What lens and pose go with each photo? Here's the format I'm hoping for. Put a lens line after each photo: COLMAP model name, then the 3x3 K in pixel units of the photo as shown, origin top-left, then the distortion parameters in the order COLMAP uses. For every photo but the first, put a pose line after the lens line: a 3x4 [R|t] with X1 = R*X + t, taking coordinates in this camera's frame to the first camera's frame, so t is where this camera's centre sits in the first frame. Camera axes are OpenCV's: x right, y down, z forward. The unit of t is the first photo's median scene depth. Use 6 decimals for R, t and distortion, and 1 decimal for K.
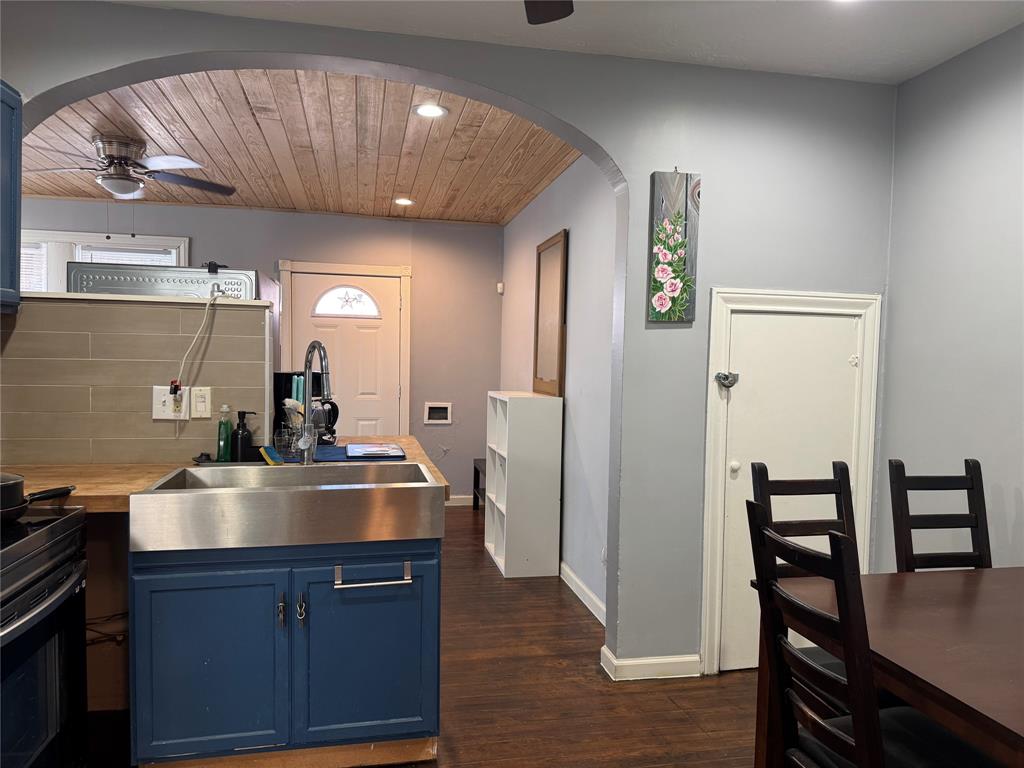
lens RADIAL K [[722.4, 0, 509.4], [0, 722.4, 392.3], [0, 0, 1]] dist [0.073455, -0.090520]
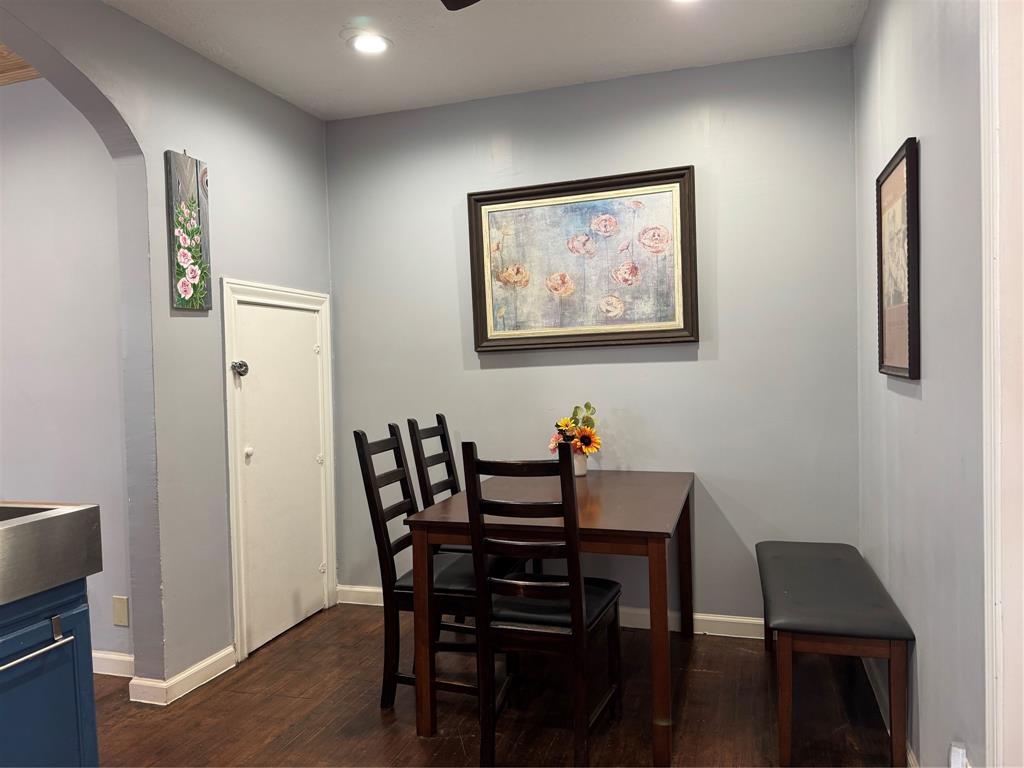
lens RADIAL K [[722.4, 0, 511.7], [0, 722.4, 385.2], [0, 0, 1]] dist [0.073455, -0.090520]
pose [[0.502306, -0.058595, 0.862703, -0.408533], [0.080006, 0.996571, 0.021104, 0.016111], [-0.860981, 0.058420, 0.505271, 0.153931]]
